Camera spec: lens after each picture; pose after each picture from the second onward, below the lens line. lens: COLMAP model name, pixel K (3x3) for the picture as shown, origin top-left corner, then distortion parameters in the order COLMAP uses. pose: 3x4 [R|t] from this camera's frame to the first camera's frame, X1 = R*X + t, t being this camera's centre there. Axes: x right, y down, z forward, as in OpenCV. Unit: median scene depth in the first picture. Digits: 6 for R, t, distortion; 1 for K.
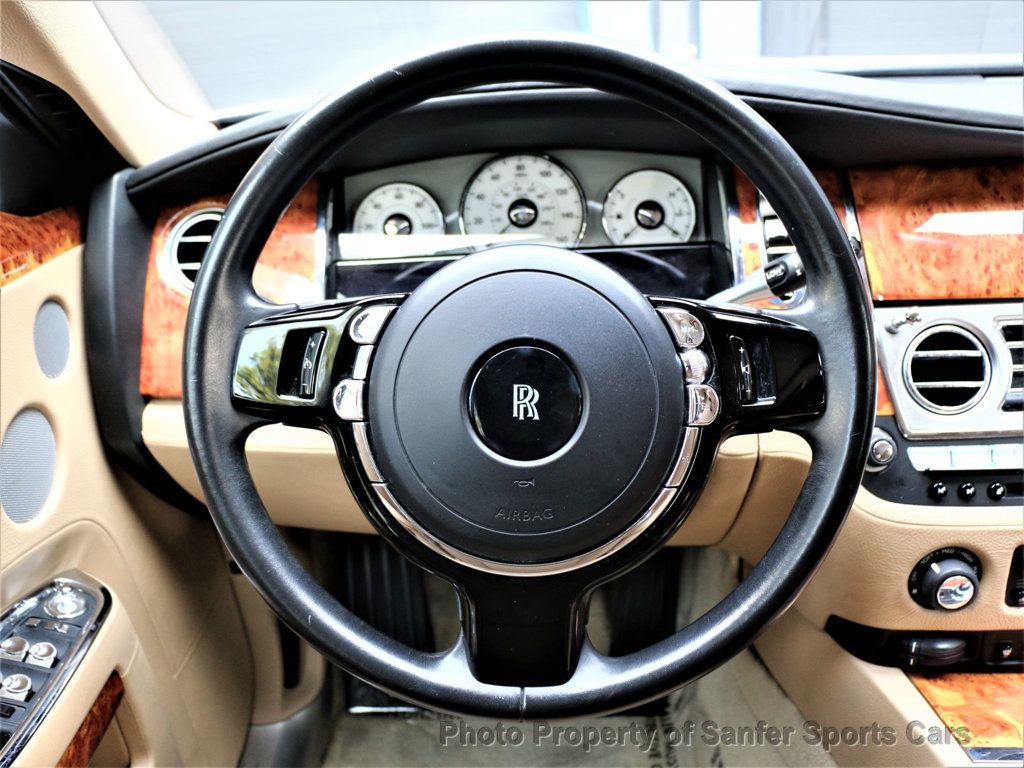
lens RADIAL K [[886.4, 0, 509.8], [0, 886.4, 388.8], [0, 0, 1]] dist [-0.083835, 0.012672]
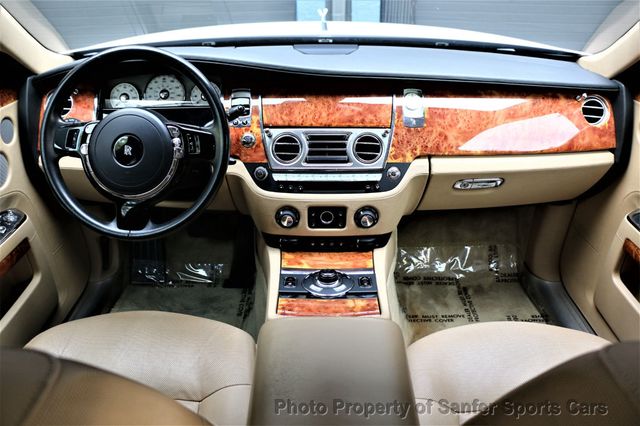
lens RADIAL K [[554.8, 0, 321.7], [0, 554.8, 213.2], [0, 0, 1]] dist [-0.019199, 0.030438]
pose [[0.998964, 0.034138, -0.030108, 0.687672], [-0.032513, 0.998069, 0.052927, 0.097573], [0.031857, -0.051894, 0.998144, -0.983882]]
